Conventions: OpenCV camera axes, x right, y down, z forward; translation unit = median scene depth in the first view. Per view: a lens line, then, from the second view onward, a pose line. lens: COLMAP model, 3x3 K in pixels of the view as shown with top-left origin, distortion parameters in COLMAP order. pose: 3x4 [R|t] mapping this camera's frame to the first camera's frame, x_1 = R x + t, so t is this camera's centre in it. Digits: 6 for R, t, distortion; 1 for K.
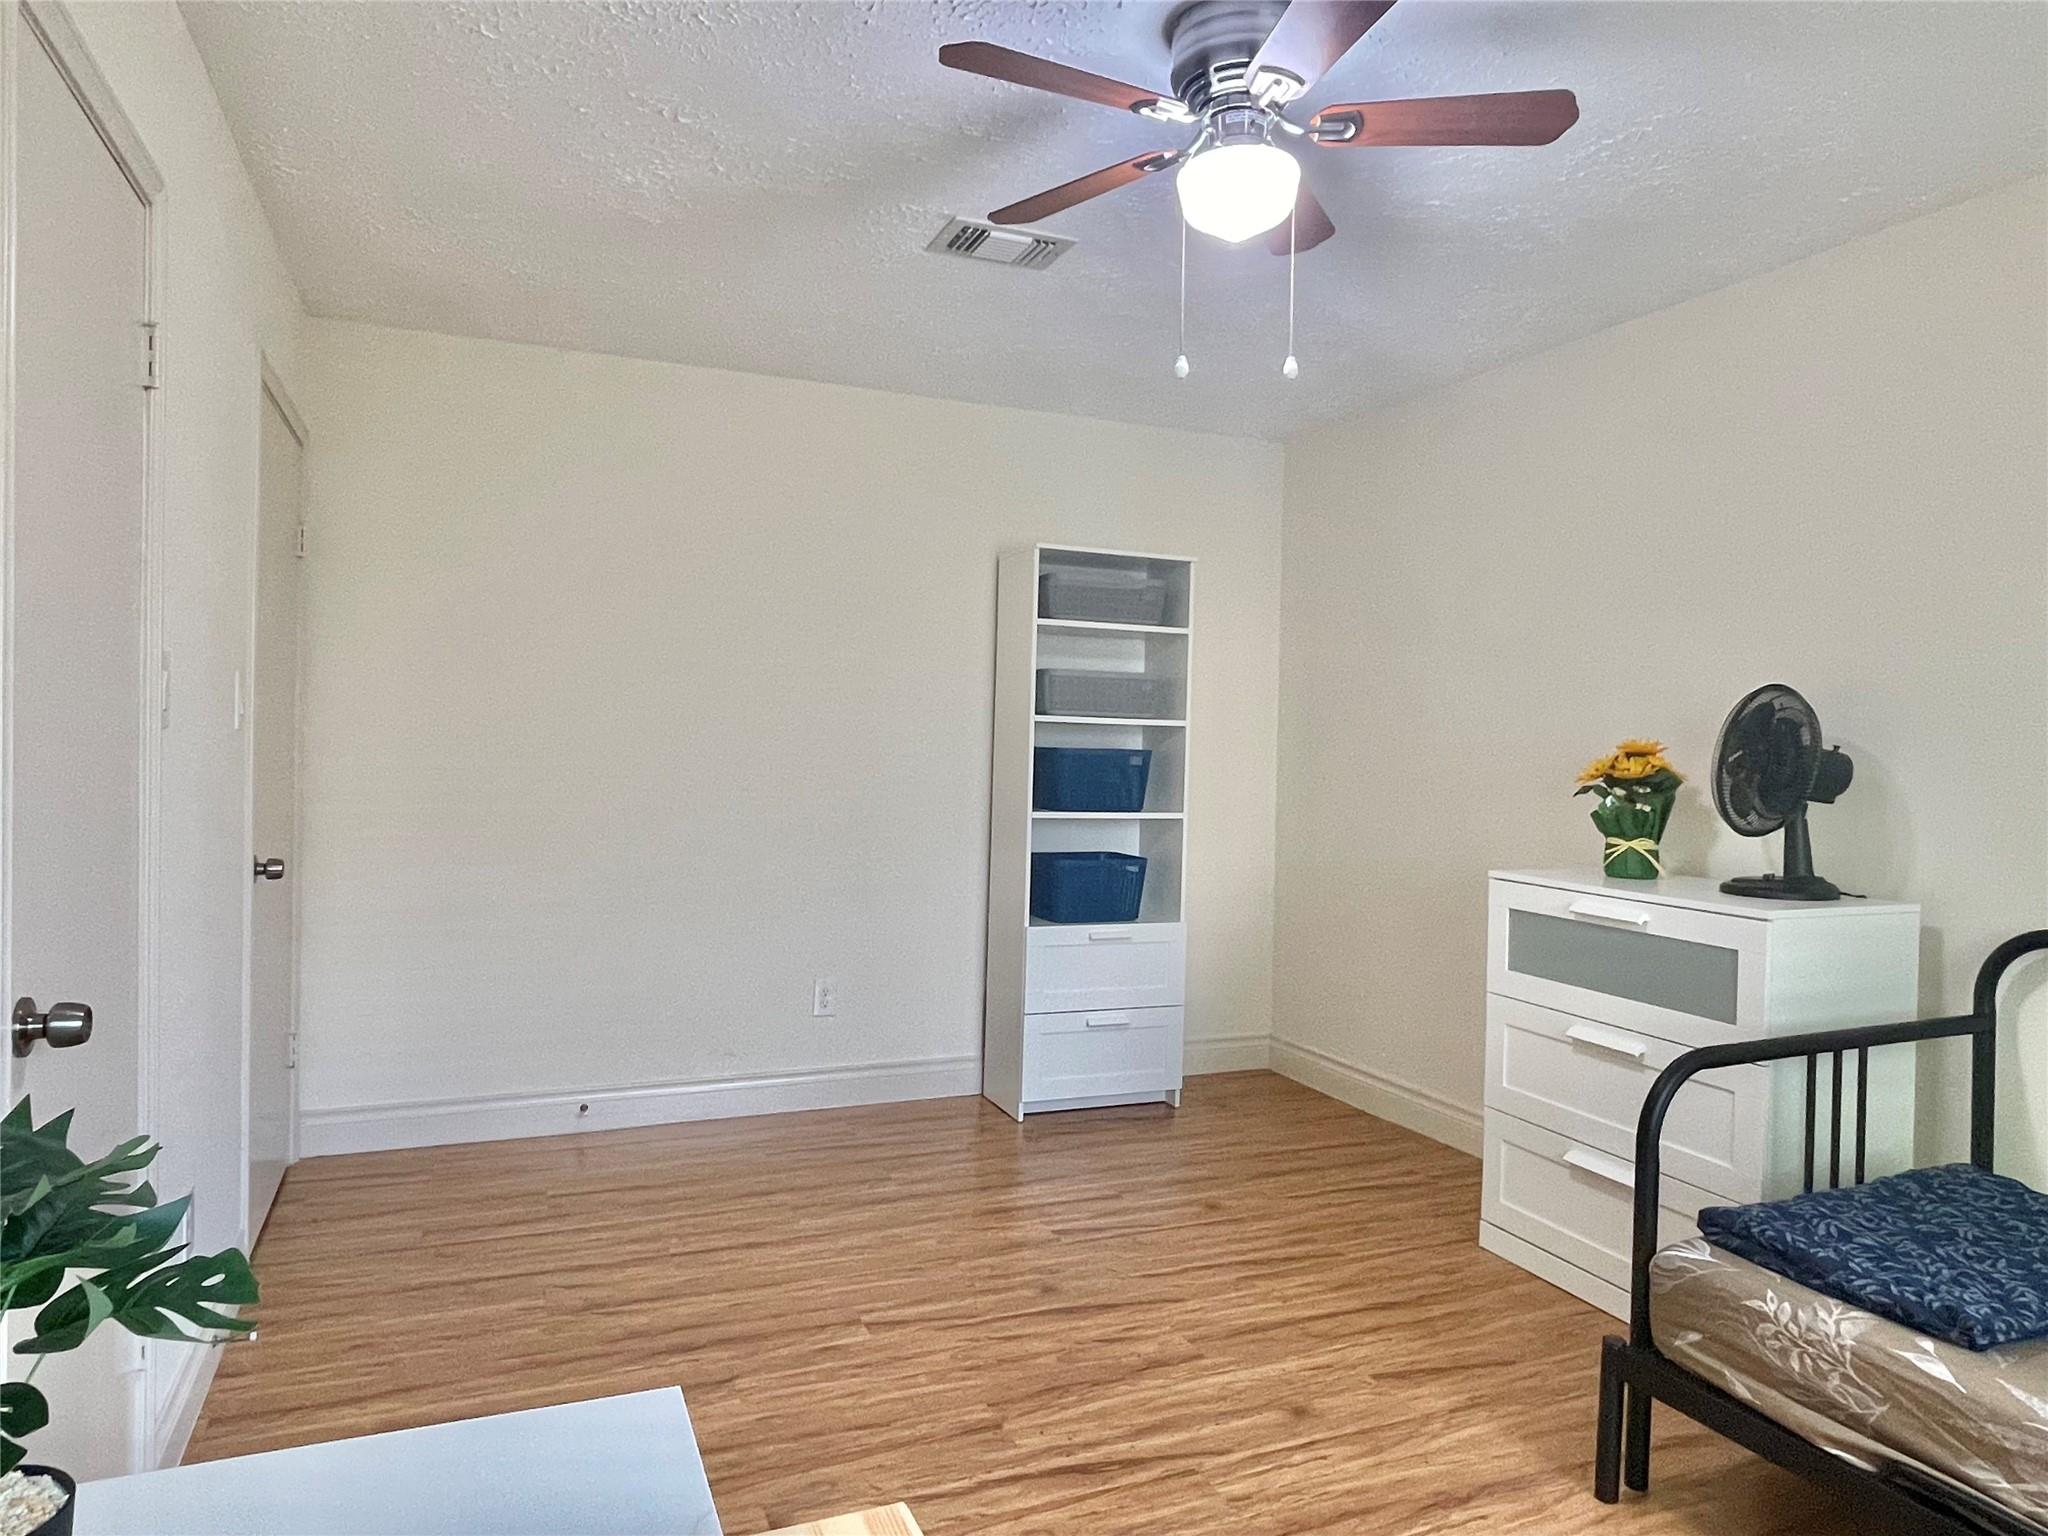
lens RADIAL K [[1258.7, 0, 1028.3], [0, 1258.7, 763.6], [0, 0, 1]] dist [0.008173, -0.008819]
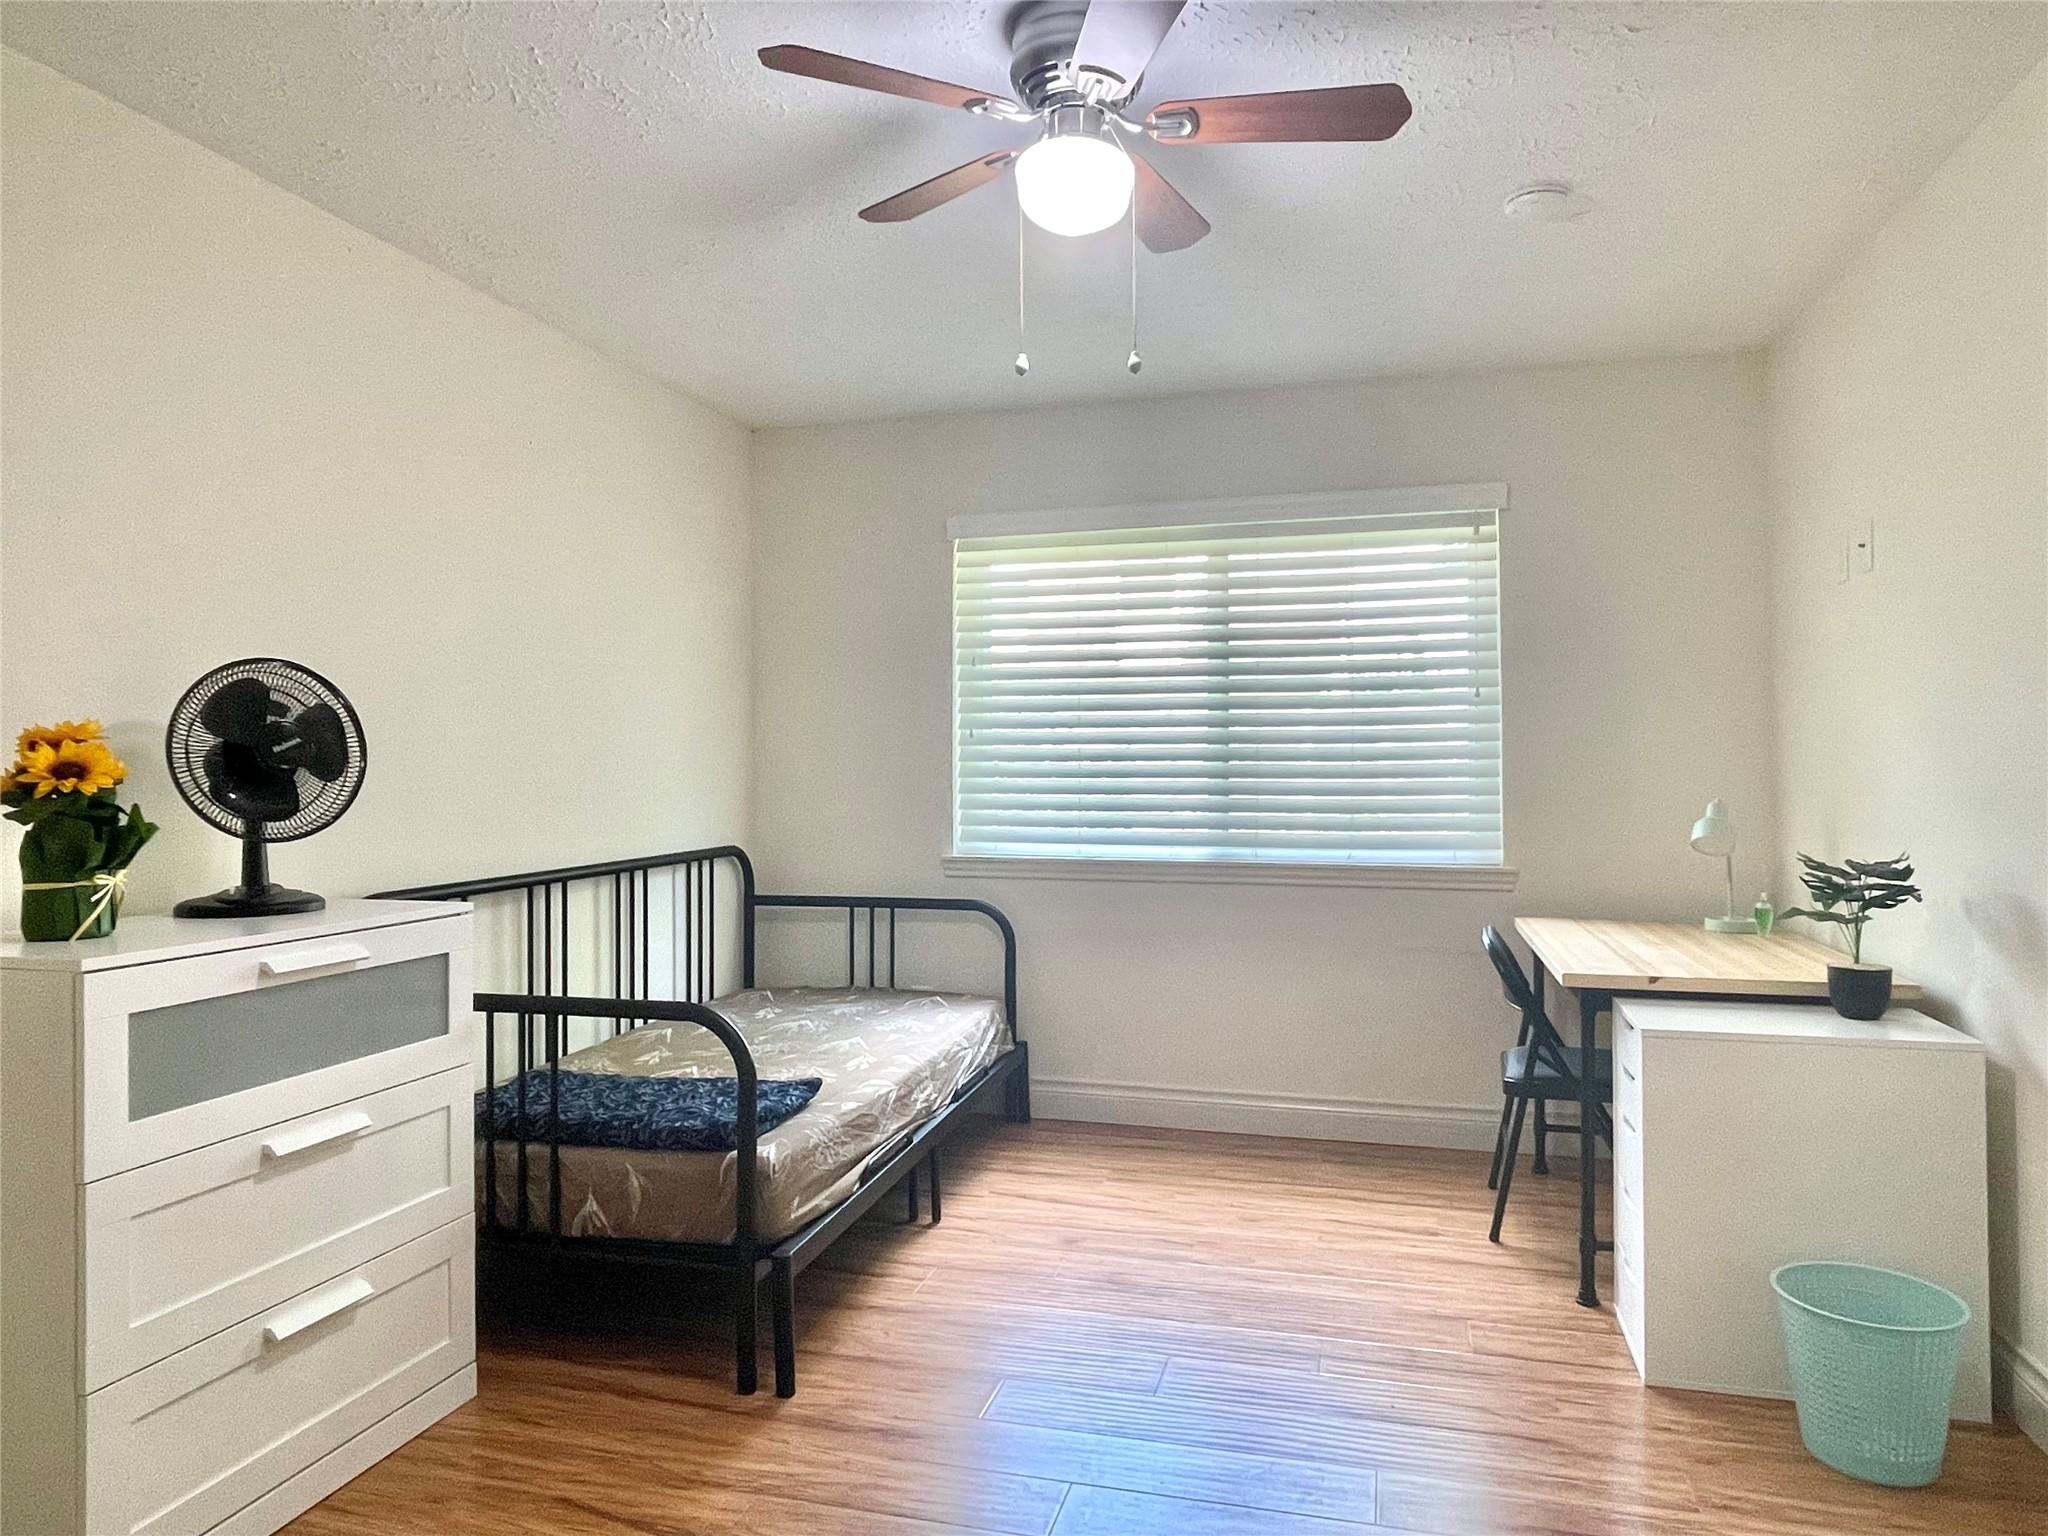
lens RADIAL K [[1258.7, 0, 1026.0], [0, 1258.7, 764.3], [0, 0, 1]] dist [0.008173, -0.008819]
pose [[-0.794875, -0.014321, 0.606604, -0.384156], [0.004709, 0.999546, 0.029769, -0.019284], [-0.606754, 0.026520, -0.794447, 1.591601]]
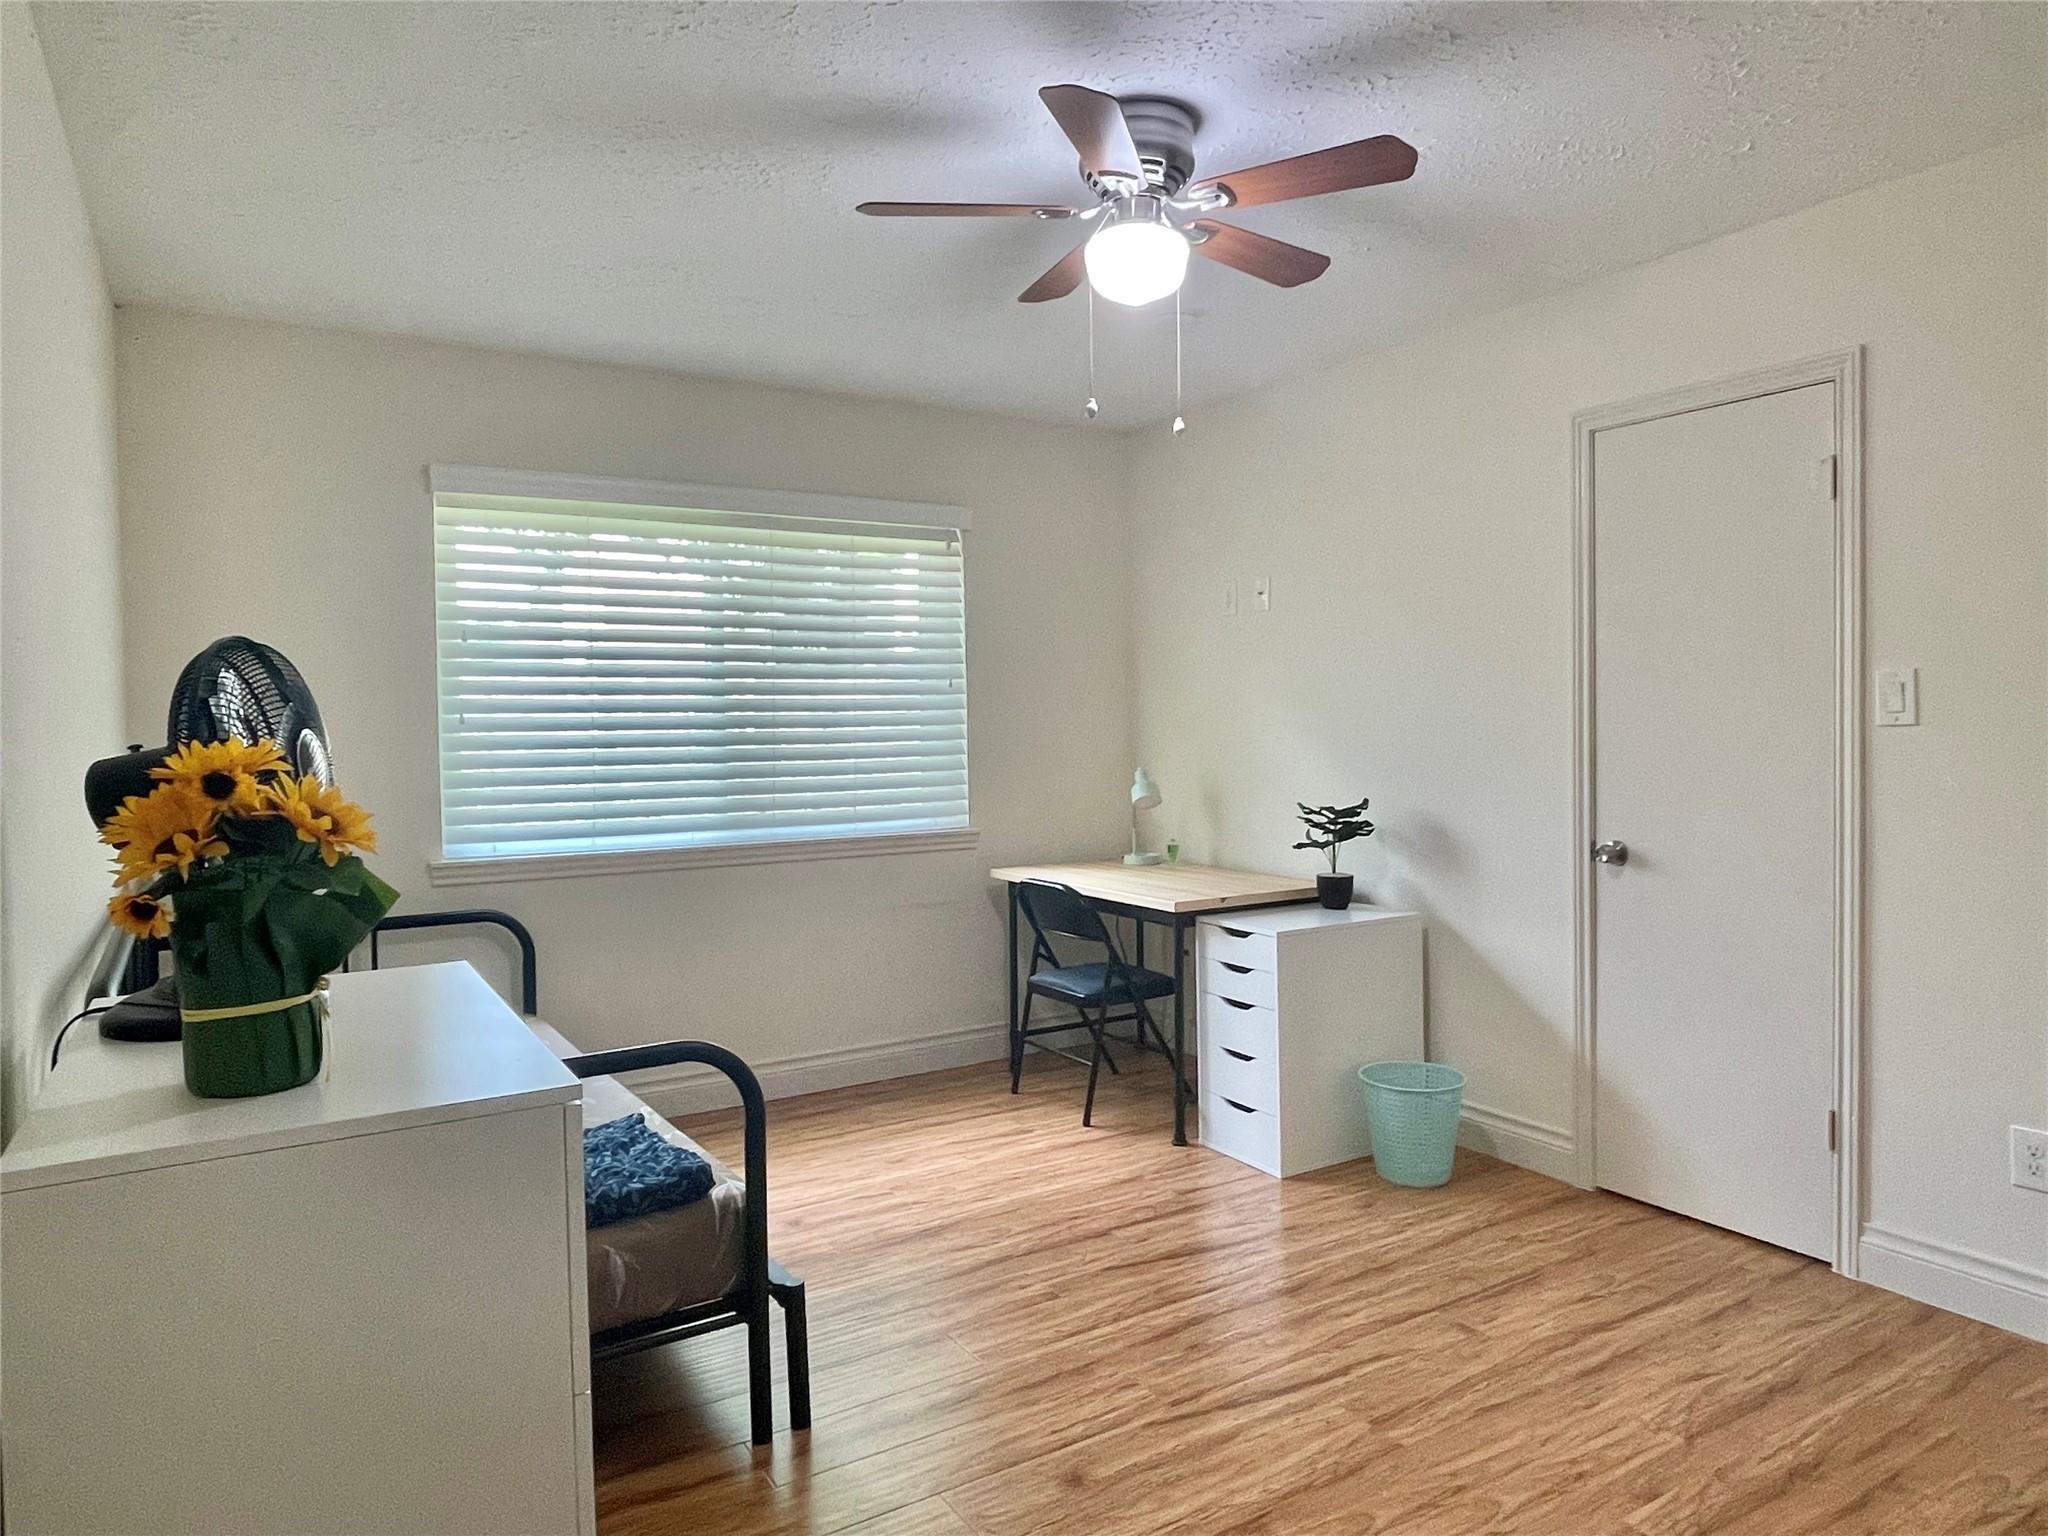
lens RADIAL K [[1258.7, 0, 1007.3], [0, 1258.7, 760.3], [0, 0, 1]] dist [0.008173, -0.008819]
pose [[-0.989532, 0.001928, -0.144300, 0.398600], [-0.005823, 0.998563, 0.053272, -0.048631], [0.144196, 0.053555, -0.988099, 1.885155]]
